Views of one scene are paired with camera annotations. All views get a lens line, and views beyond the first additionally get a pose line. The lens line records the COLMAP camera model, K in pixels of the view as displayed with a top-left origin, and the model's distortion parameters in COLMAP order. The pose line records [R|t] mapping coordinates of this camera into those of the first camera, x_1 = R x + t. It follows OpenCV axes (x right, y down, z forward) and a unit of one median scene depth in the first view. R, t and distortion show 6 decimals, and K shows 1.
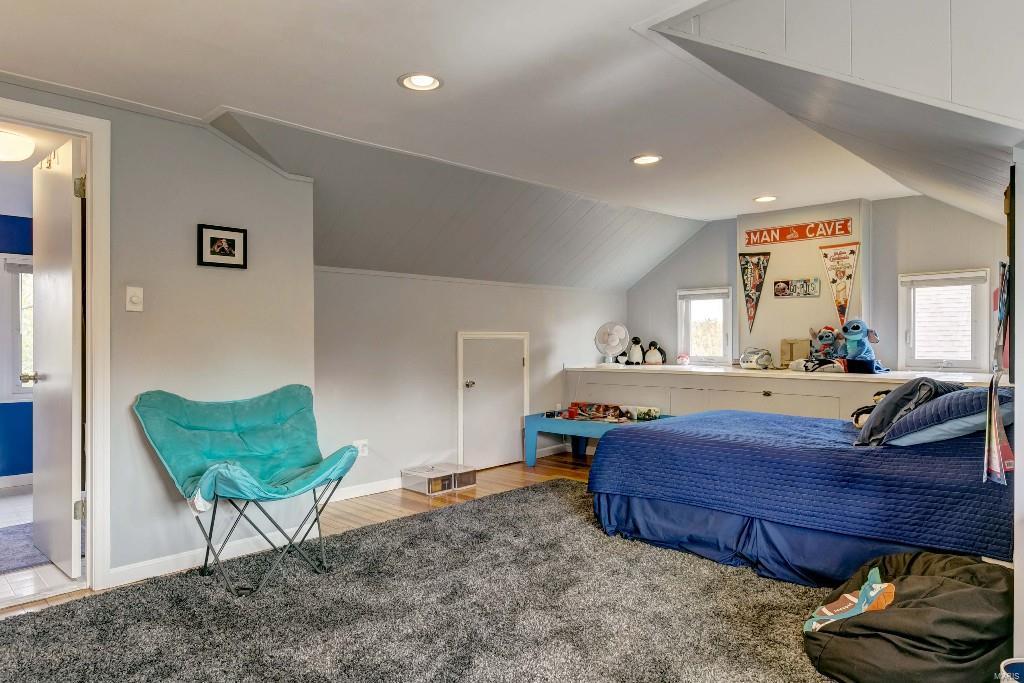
lens RADIAL K [[624.3, 0, 510.2], [0, 624.3, 340.5], [0, 0, 1]] dist [0.001866, 0.000511]
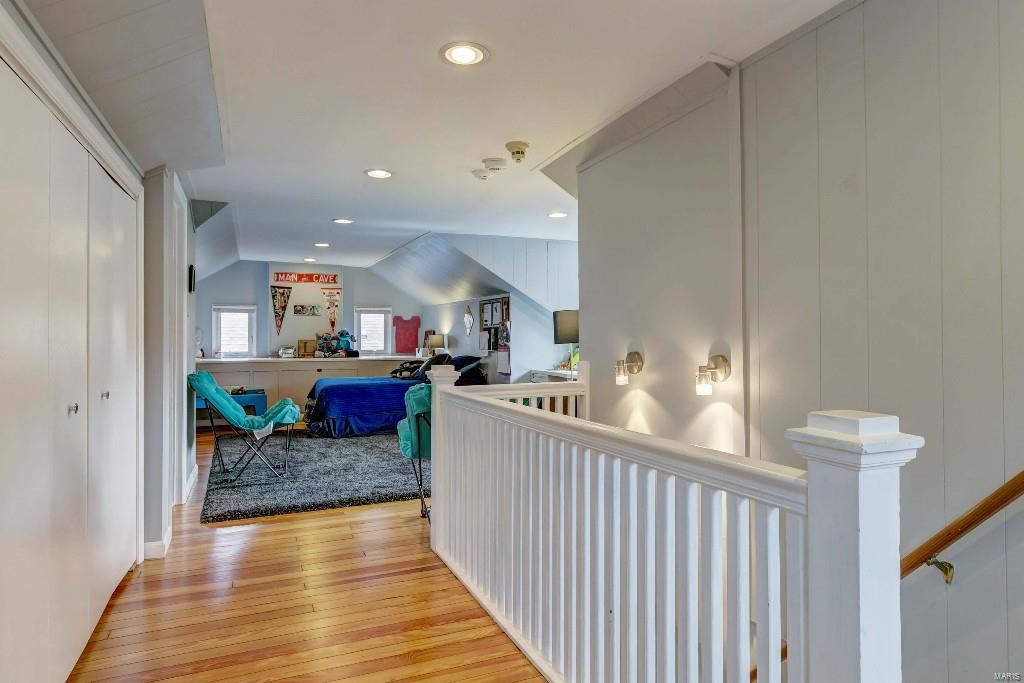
lens RADIAL K [[594.8, 0, 514.4], [0, 594.8, 339.5], [0, 0, 1]] dist [-0.003285, -0.001895]
pose [[0.377909, -0.001443, 0.925842, -0.861456], [0.003703, 0.999993, 0.000047, -0.000905], [-0.925835, 0.003411, 0.377912, -0.151230]]
